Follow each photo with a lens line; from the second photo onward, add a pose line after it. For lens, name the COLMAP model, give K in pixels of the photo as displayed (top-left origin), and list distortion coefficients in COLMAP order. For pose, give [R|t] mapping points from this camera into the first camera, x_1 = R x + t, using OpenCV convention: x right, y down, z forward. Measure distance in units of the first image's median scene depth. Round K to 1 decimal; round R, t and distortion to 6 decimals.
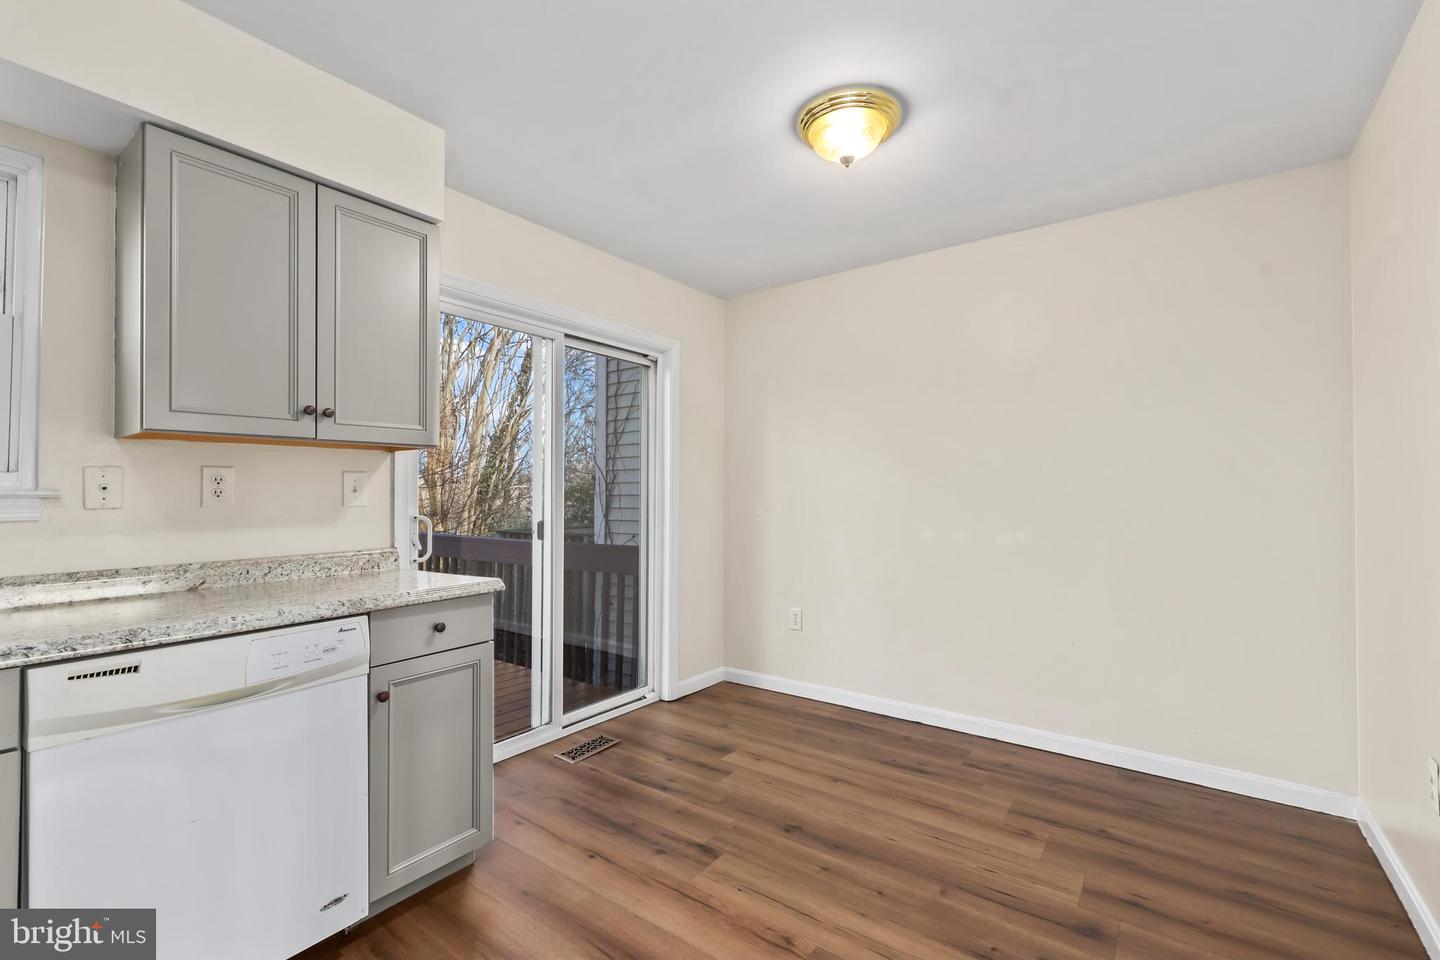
lens RADIAL K [[621.9, 0, 726.3], [0, 621.9, 483.2], [0, 0, 1]] dist [0.003266, 0.000050]
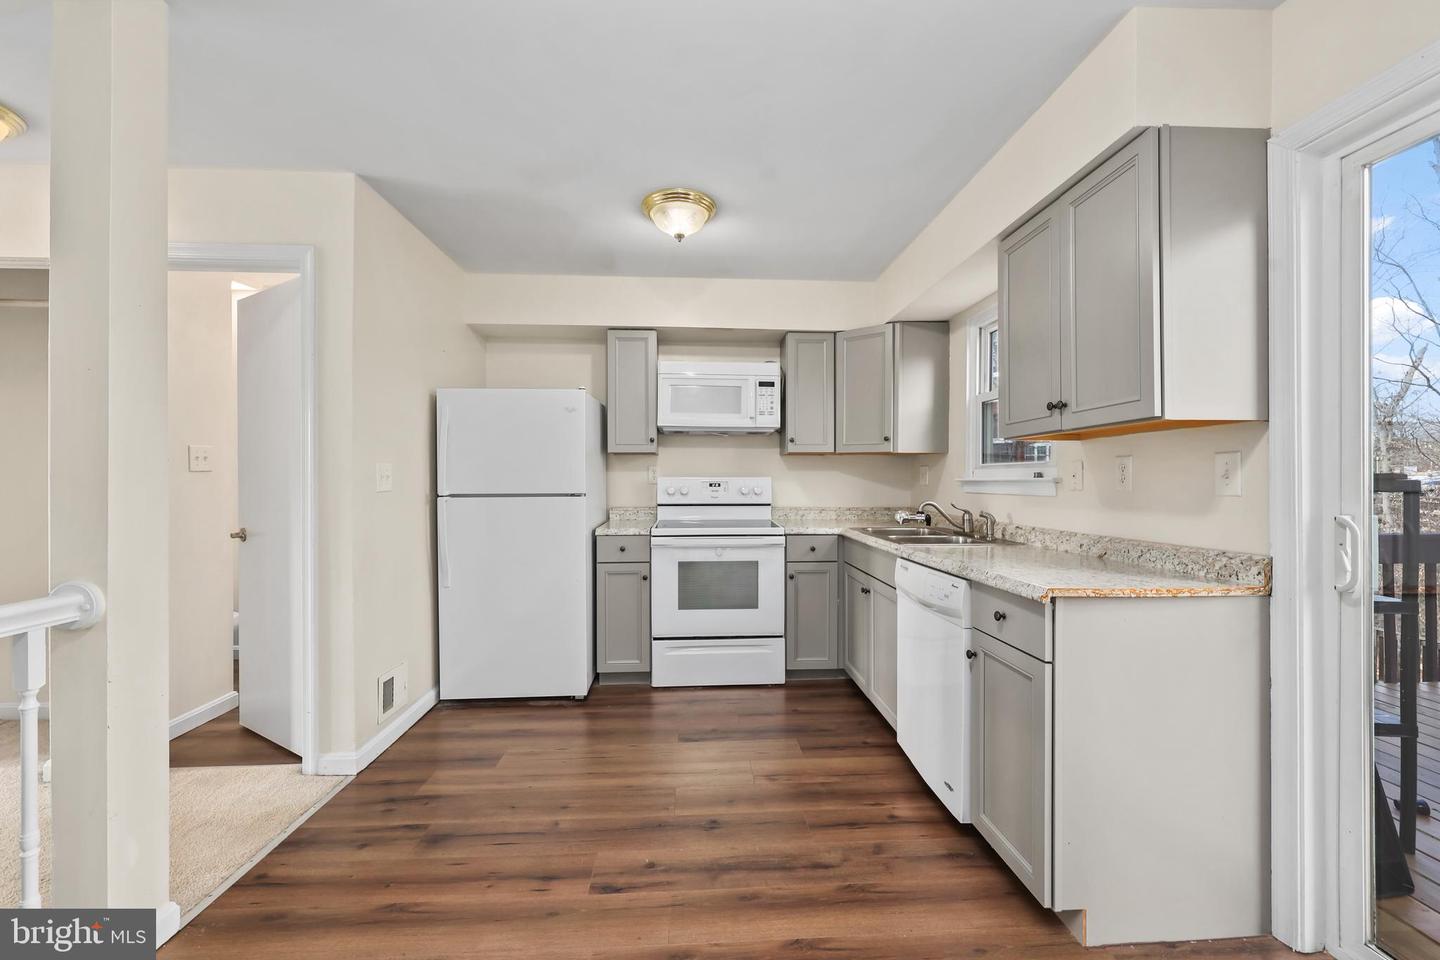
lens RADIAL K [[597.3, 0, 730.4], [0, 597.3, 478.5], [0, 0, 1]] dist [0.008684, 0.000078]
pose [[-0.766499, 0.002019, -0.642243, 0.382995], [0.014064, 0.999808, -0.013643, 0.016720], [0.642092, -0.019490, -0.766380, 1.176478]]
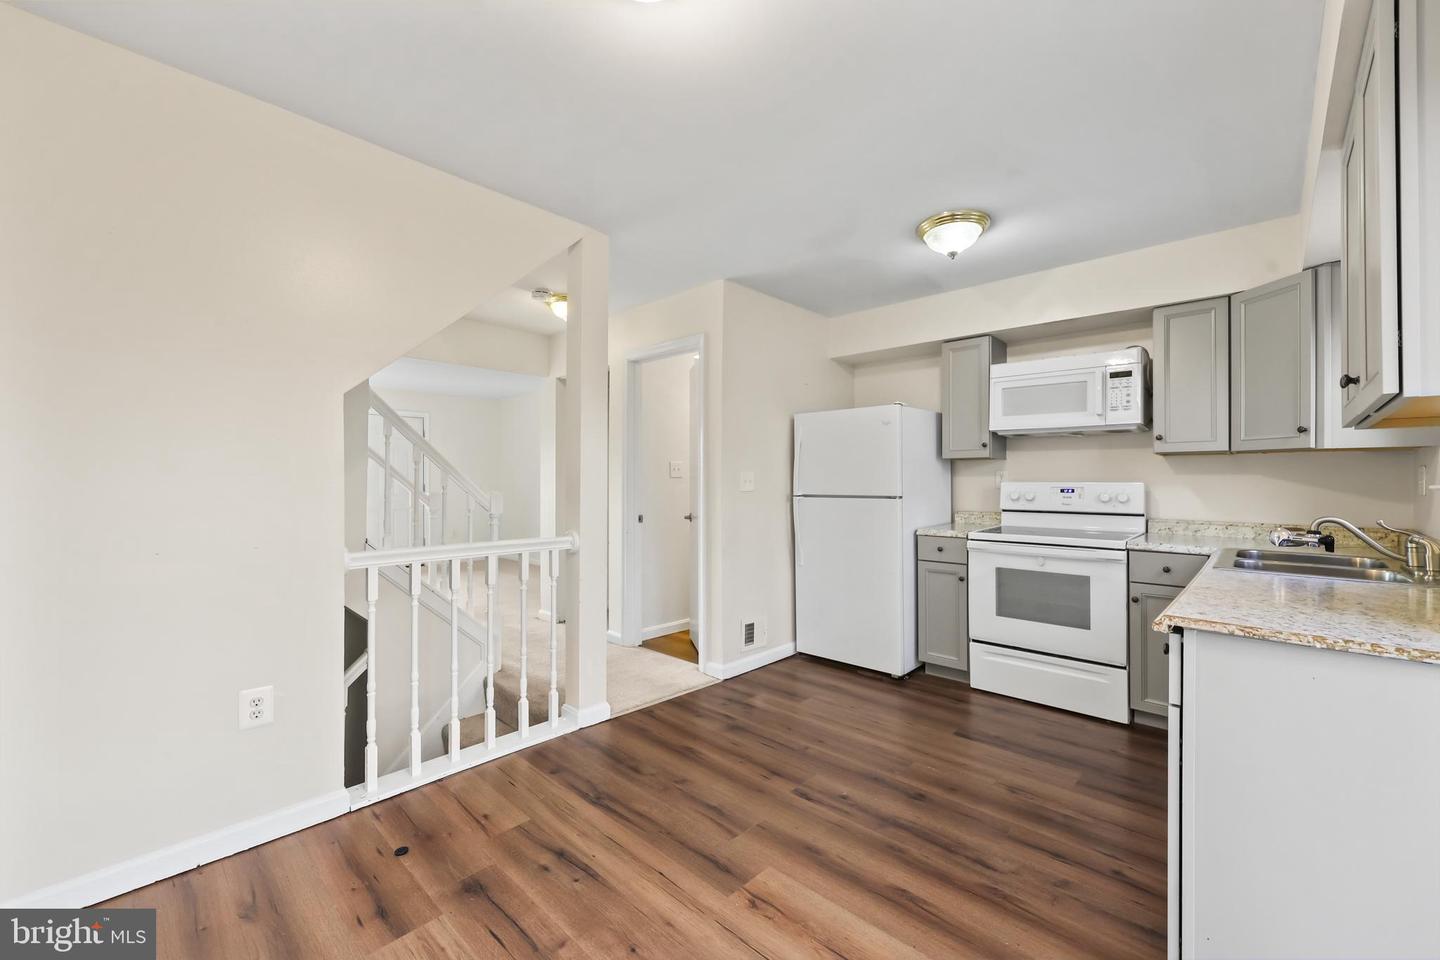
lens RADIAL K [[597.3, 0, 713.5], [0, 597.3, 475.7], [0, 0, 1]] dist [0.008684, 0.000078]
pose [[-0.990942, -0.000704, 0.134288, 0.021971], [-0.004847, 0.999522, -0.030525, 0.024160], [-0.134203, -0.030899, -0.990472, 1.513738]]
